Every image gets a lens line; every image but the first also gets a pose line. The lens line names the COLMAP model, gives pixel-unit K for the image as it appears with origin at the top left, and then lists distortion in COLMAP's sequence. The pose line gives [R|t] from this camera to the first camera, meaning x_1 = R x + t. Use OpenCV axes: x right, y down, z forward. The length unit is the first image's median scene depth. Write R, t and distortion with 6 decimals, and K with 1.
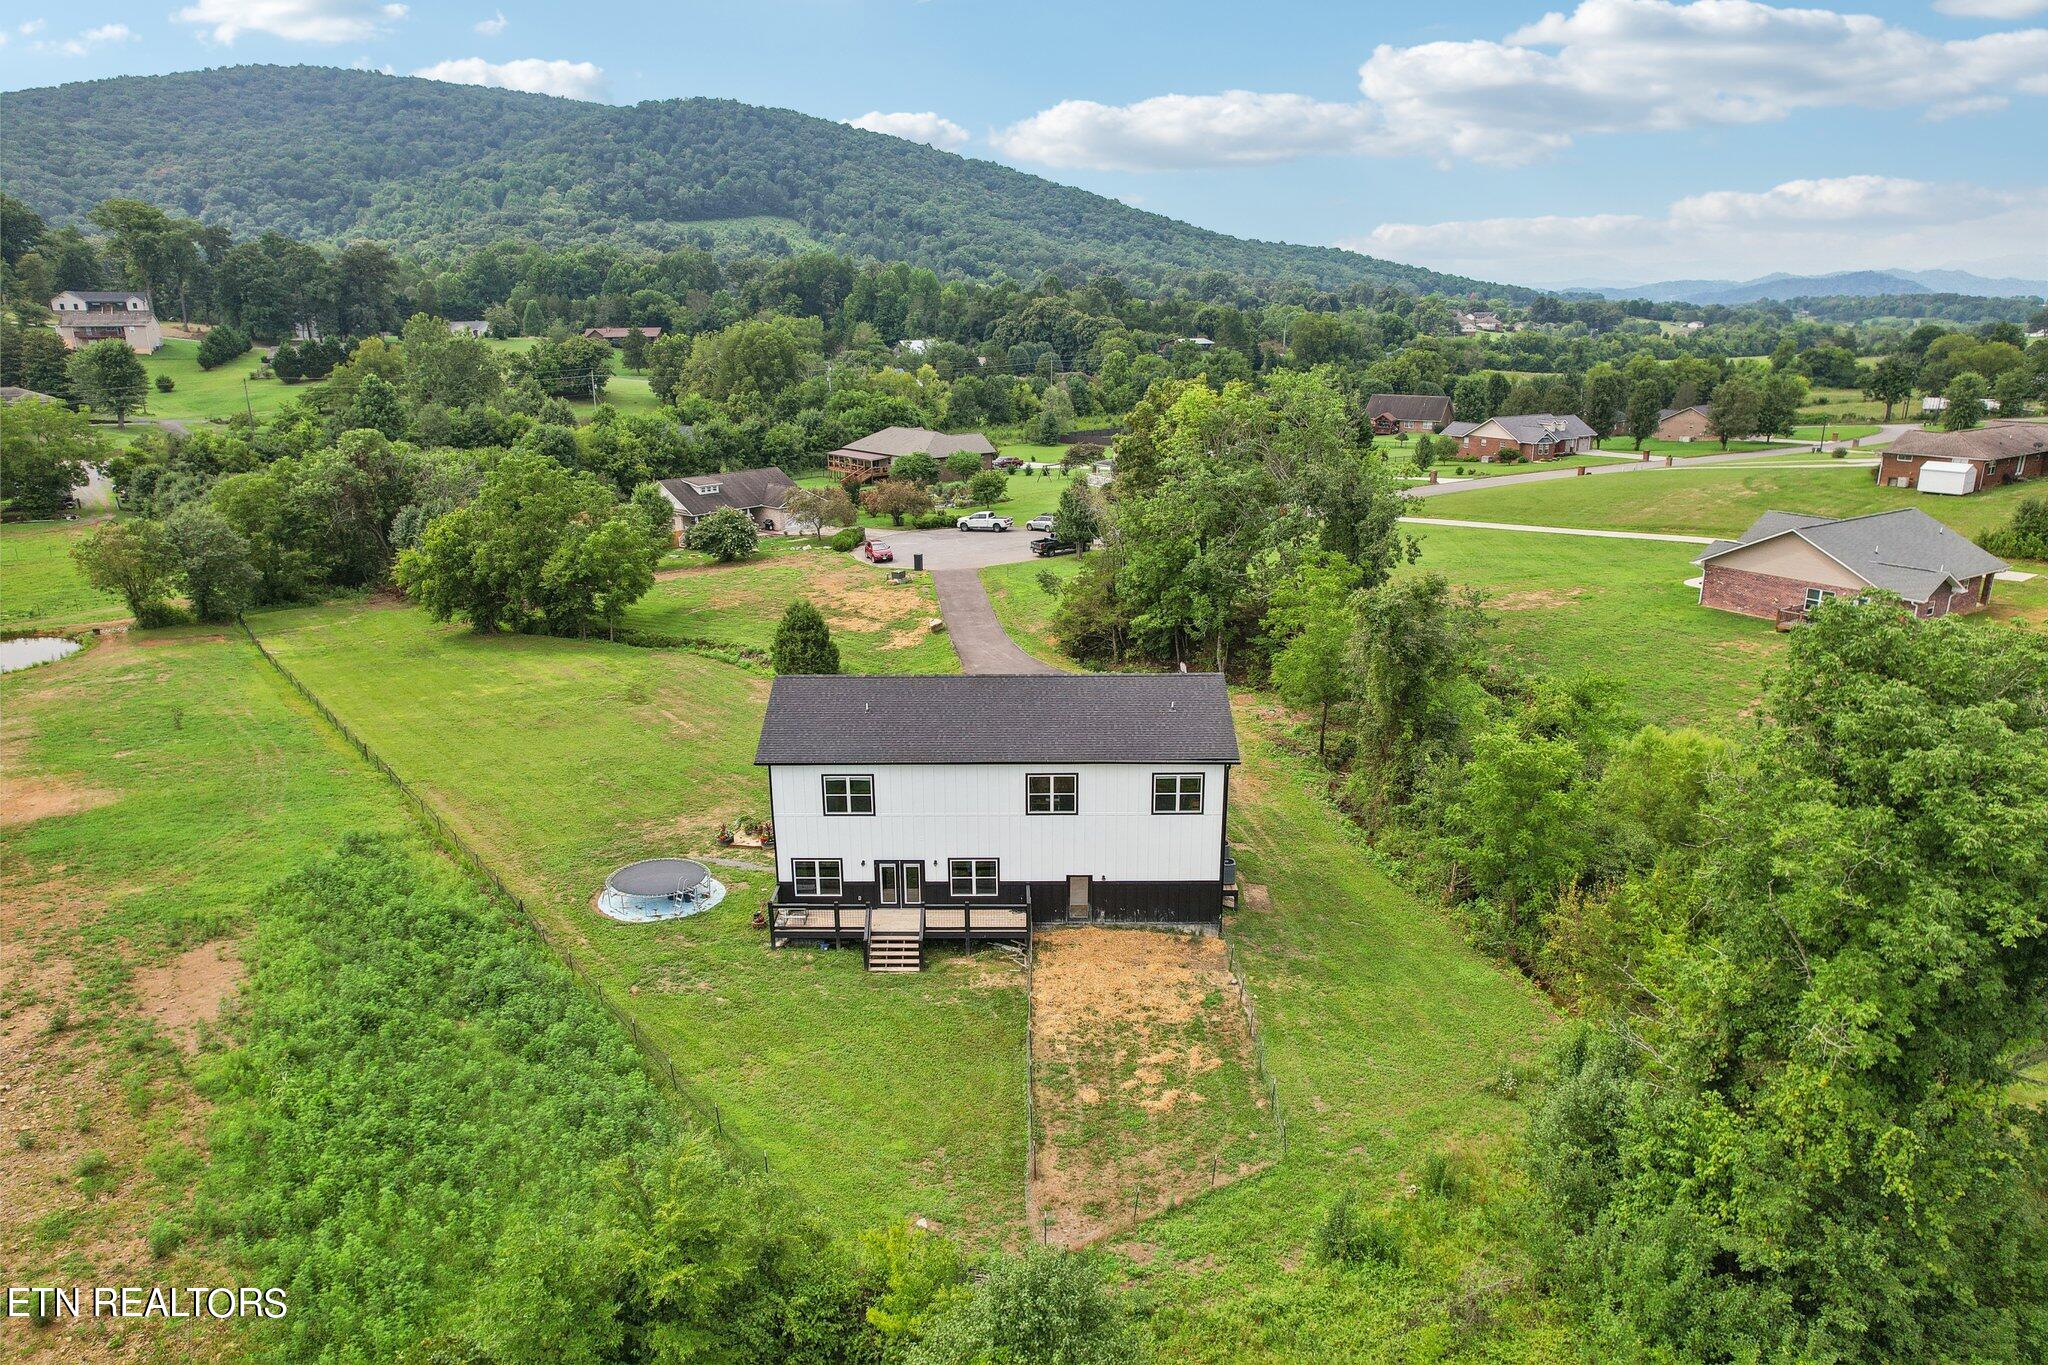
lens RADIAL K [[1312.1, 0, 1025.4], [0, 1312.1, 690.9], [0, 0, 1]] dist [-0.081086, 0.072961]
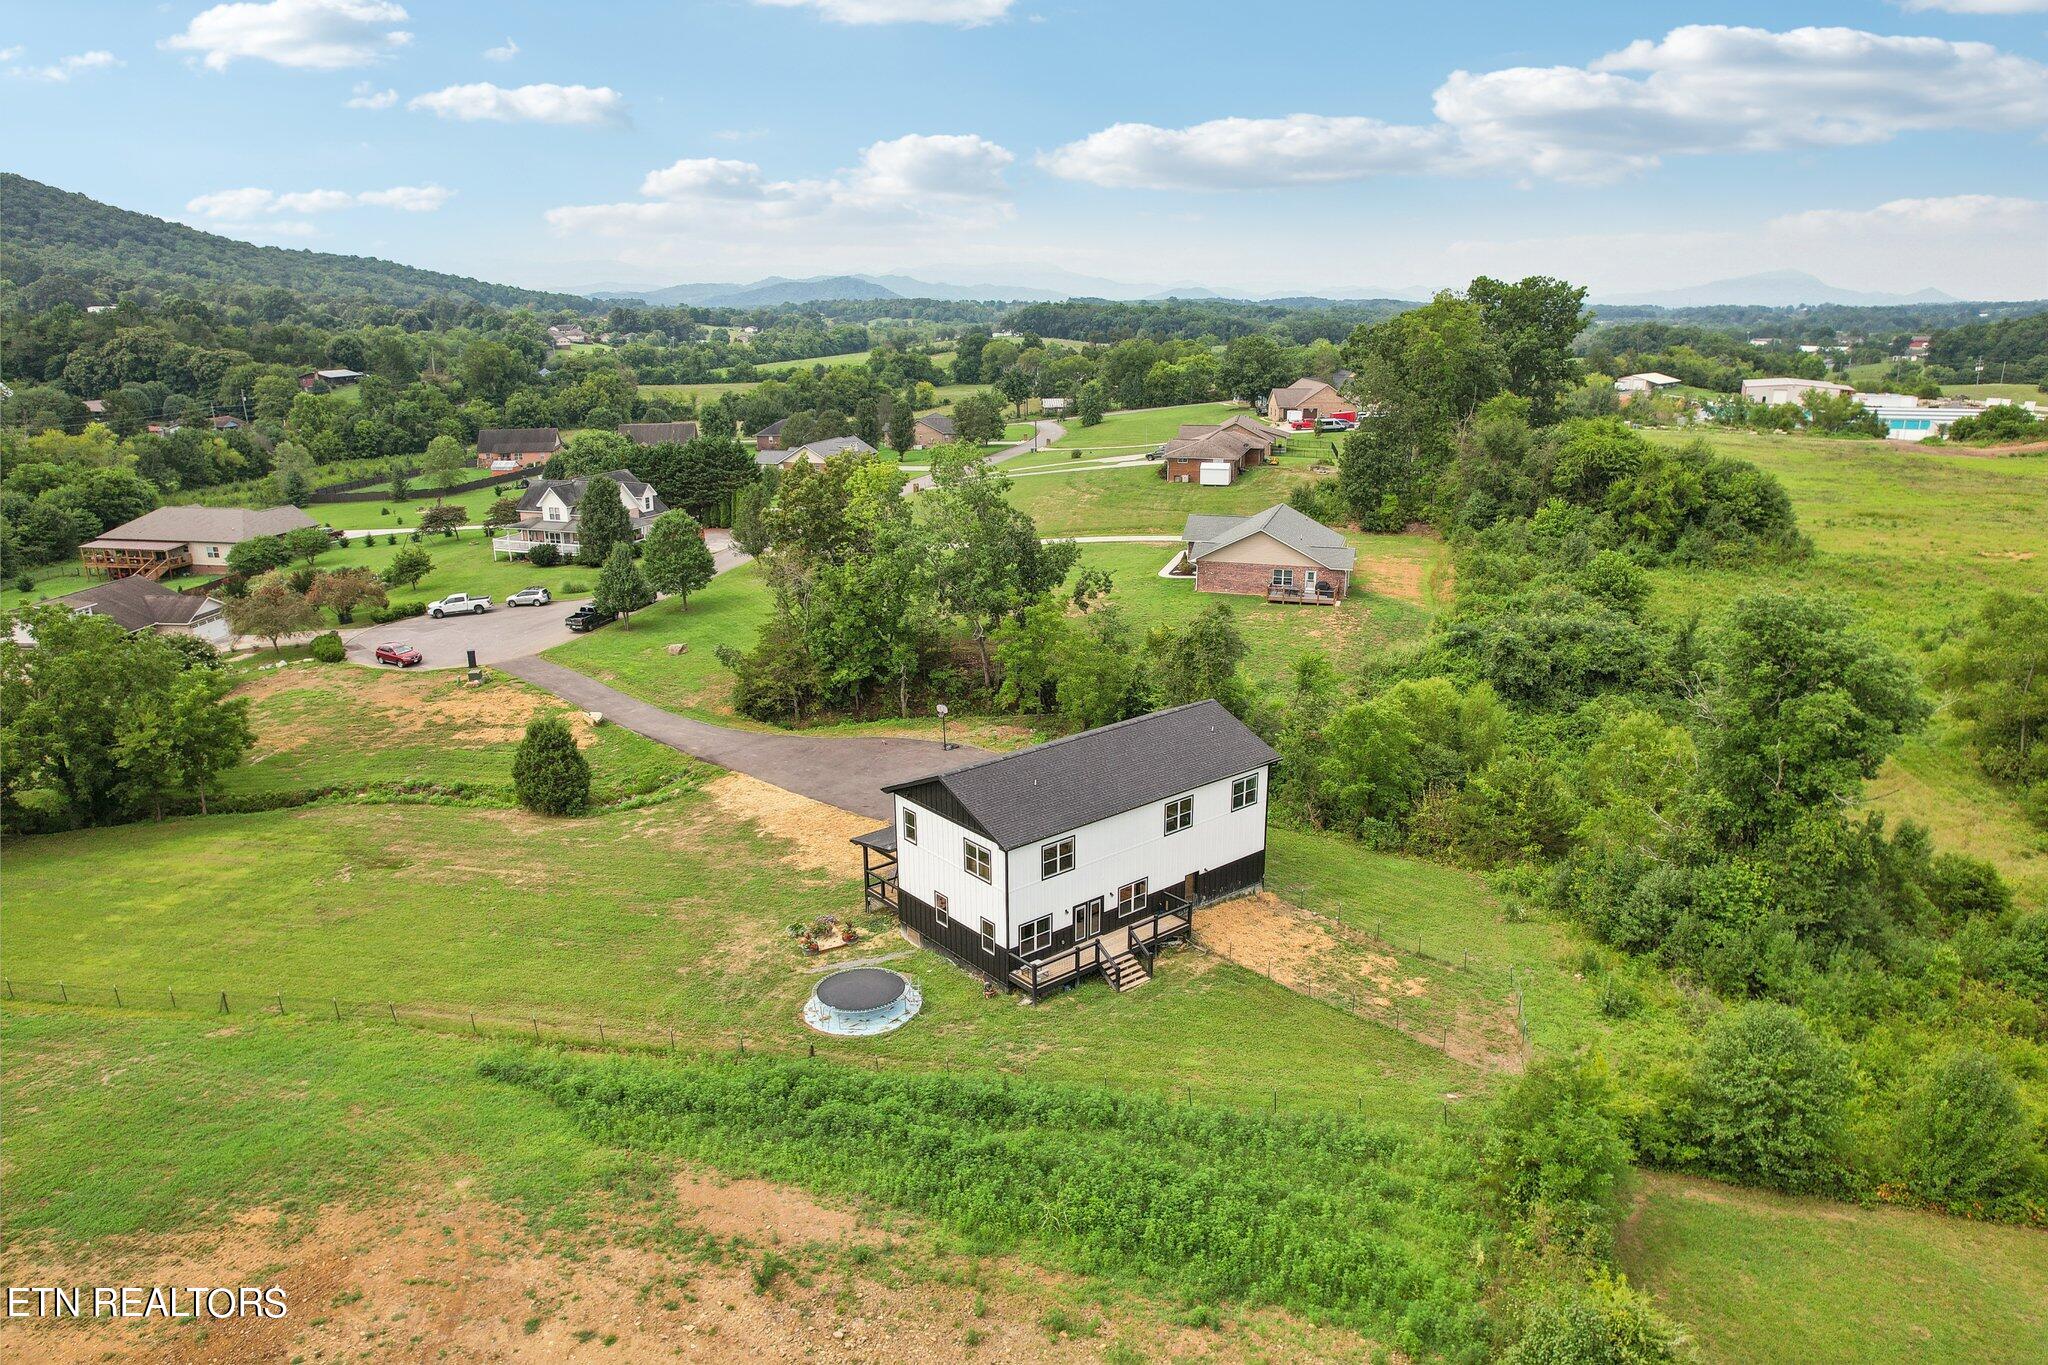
lens RADIAL K [[1312.1, 0, 1025.4], [0, 1312.1, 690.9], [0, 0, 1]] dist [-0.081086, 0.072961]
pose [[0.767196, -0.180992, 0.615347, -0.349429], [0.182922, 0.981261, 0.060556, -0.059052], [-0.614776, 0.066102, 0.785927, 0.033102]]
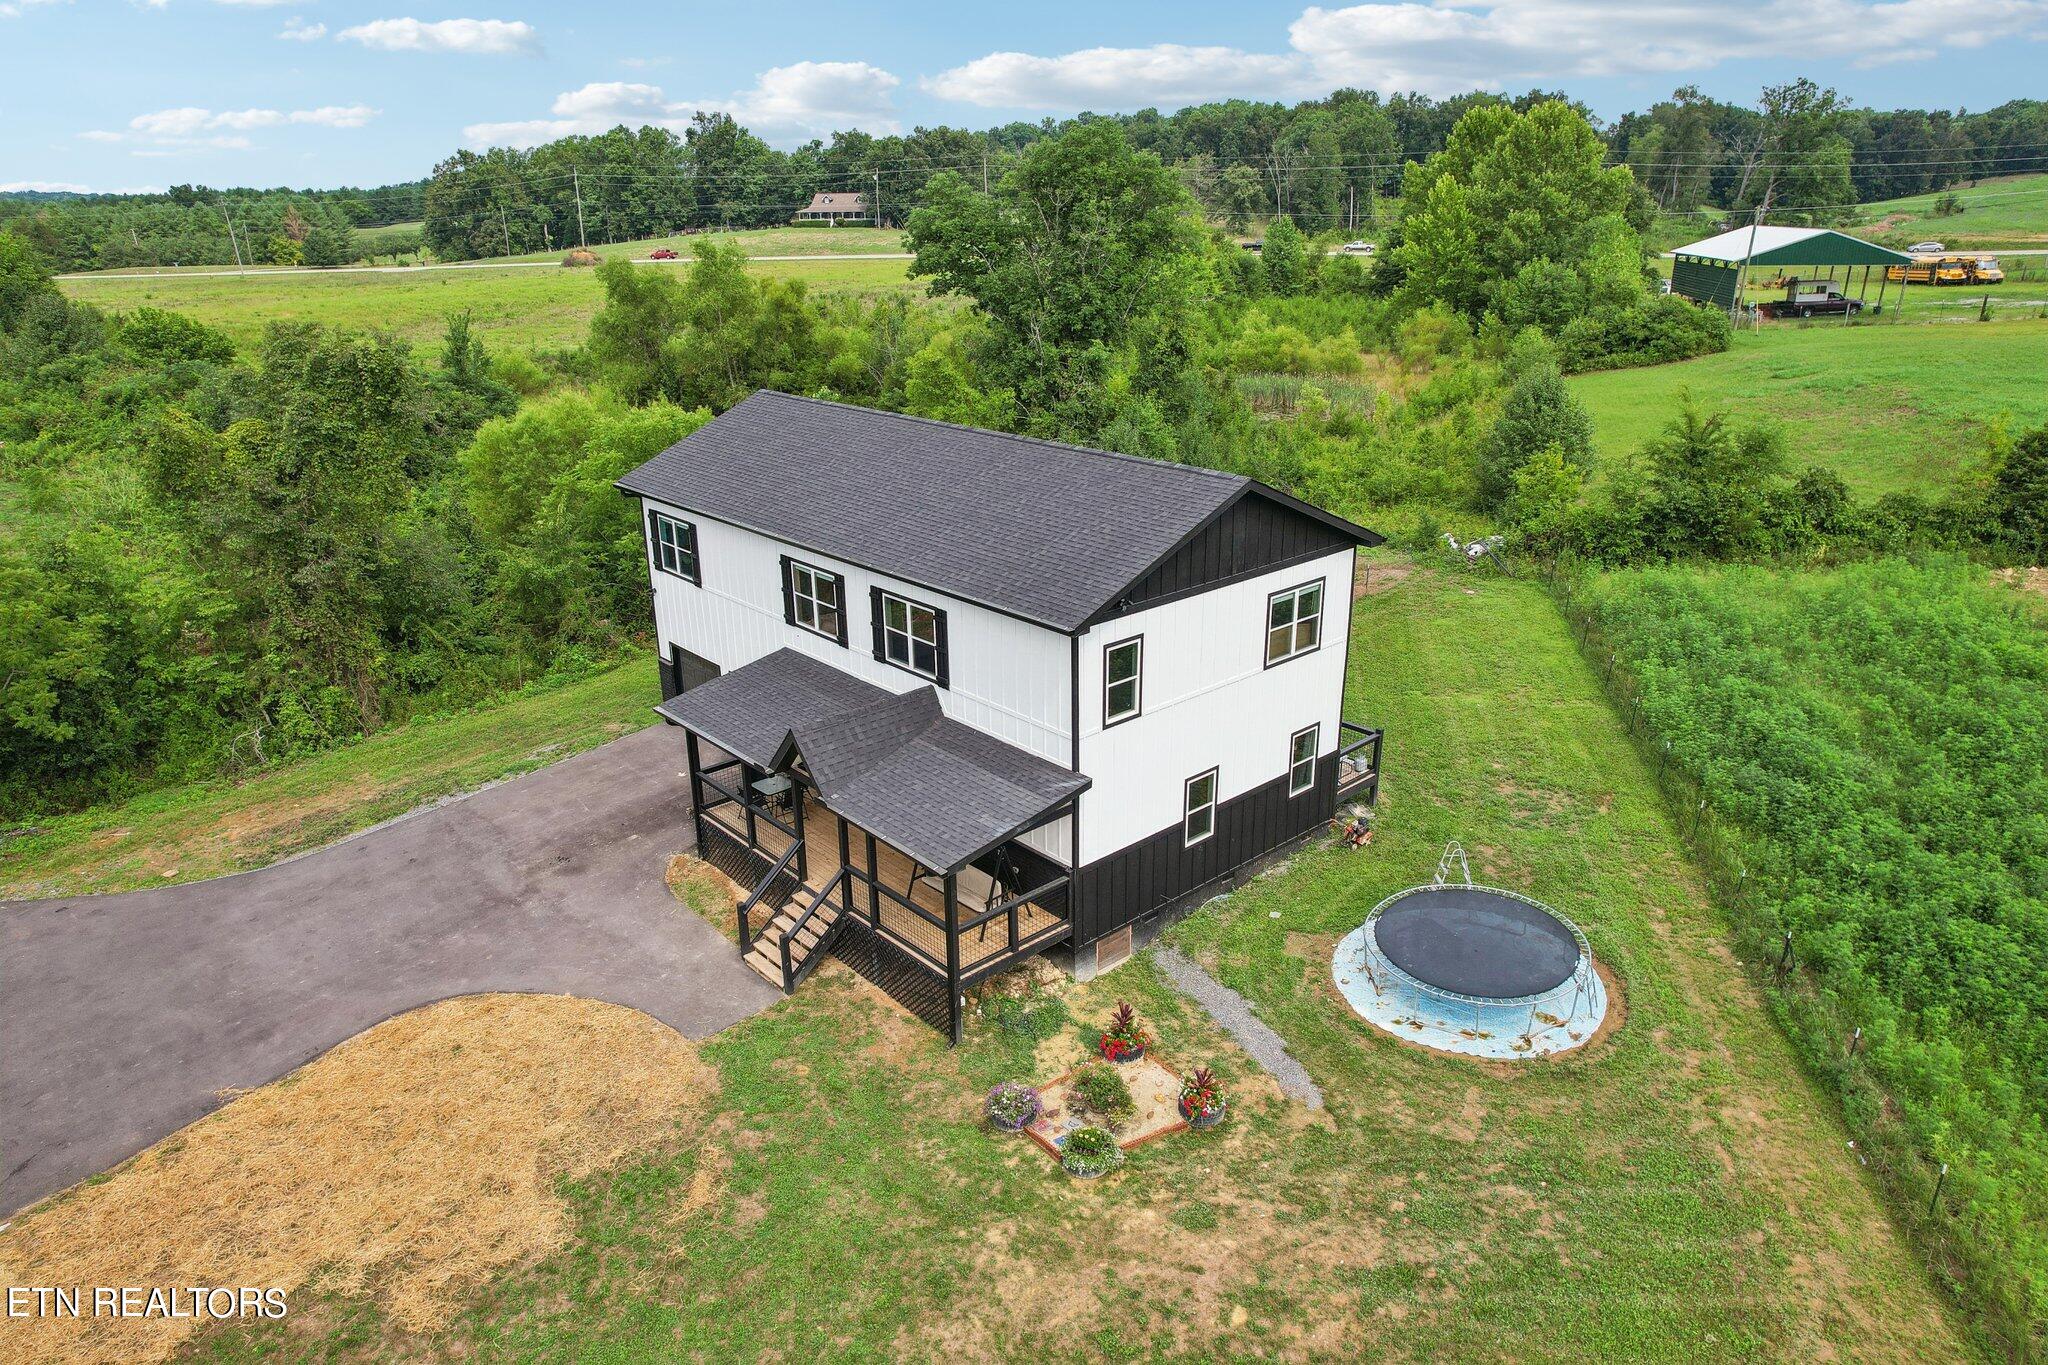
lens RADIAL K [[1312.1, 0, 1025.4], [0, 1312.1, 690.9], [0, 0, 1]] dist [-0.081086, 0.072961]
pose [[-0.671147, -0.250365, 0.697767, -0.211810], [0.225224, 0.827889, 0.513686, -0.091608], [-0.706283, 0.501913, -0.499247, 0.579075]]
